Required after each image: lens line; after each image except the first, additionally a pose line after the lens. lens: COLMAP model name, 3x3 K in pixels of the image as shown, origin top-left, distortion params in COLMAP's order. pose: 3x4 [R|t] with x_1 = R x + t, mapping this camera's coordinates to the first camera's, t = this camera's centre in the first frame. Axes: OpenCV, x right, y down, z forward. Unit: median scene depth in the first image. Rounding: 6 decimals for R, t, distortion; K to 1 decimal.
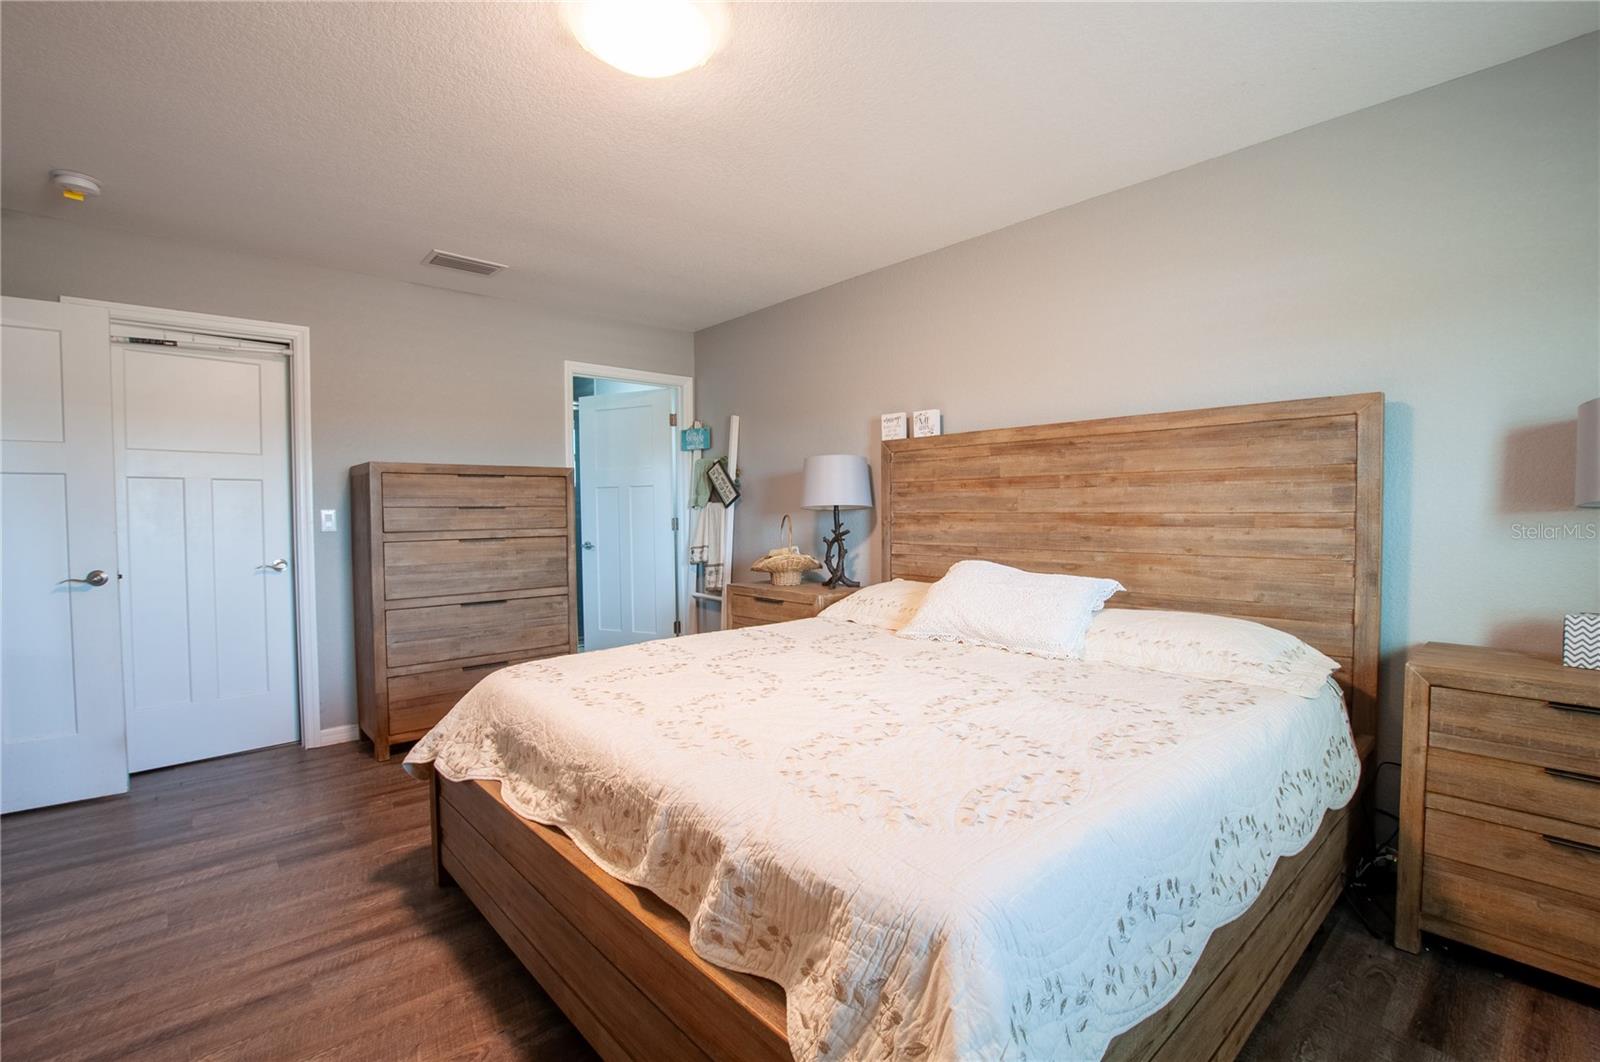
lens RADIAL K [[711.1, 0, 791.7], [0, 711.1, 531.4], [0, 0, 1]] dist [-0.016403, -0.000017]
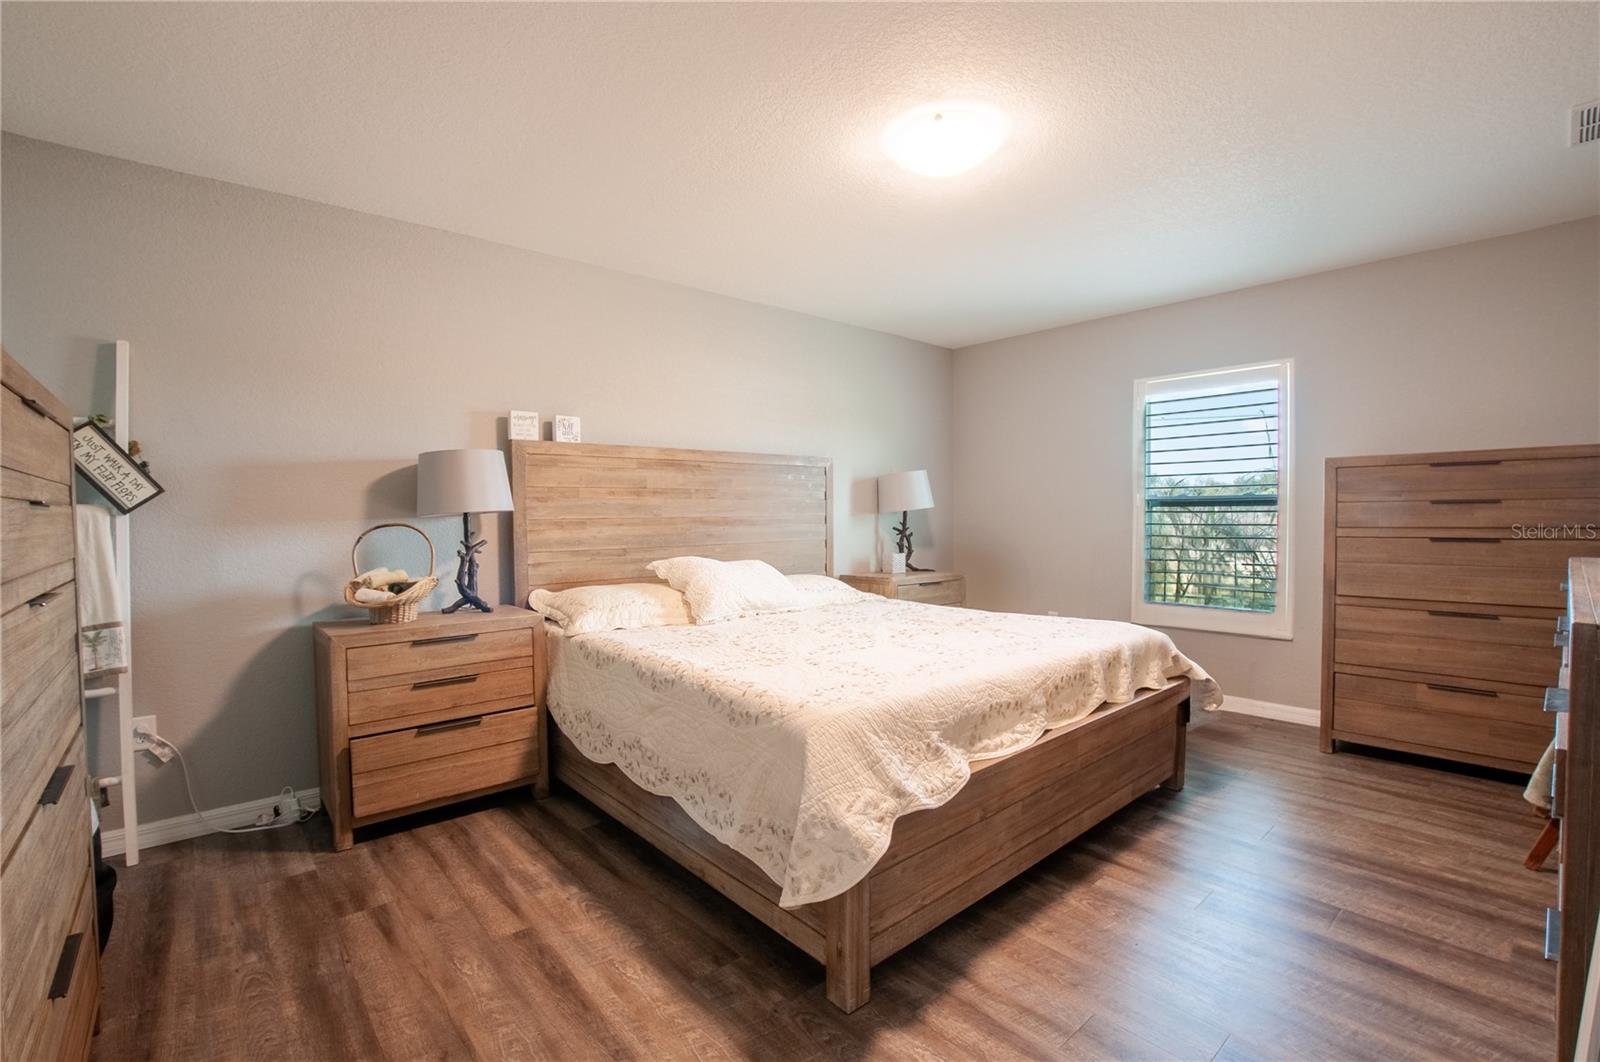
lens RADIAL K [[711.1, 0, 793.3], [0, 711.1, 531.9], [0, 0, 1]] dist [-0.016403, -0.000017]
pose [[0.010197, -0.016340, 0.999814, -0.884806], [0.040823, 0.999040, 0.015911, -0.011791], [-0.999114, 0.040654, 0.010854, 0.743891]]
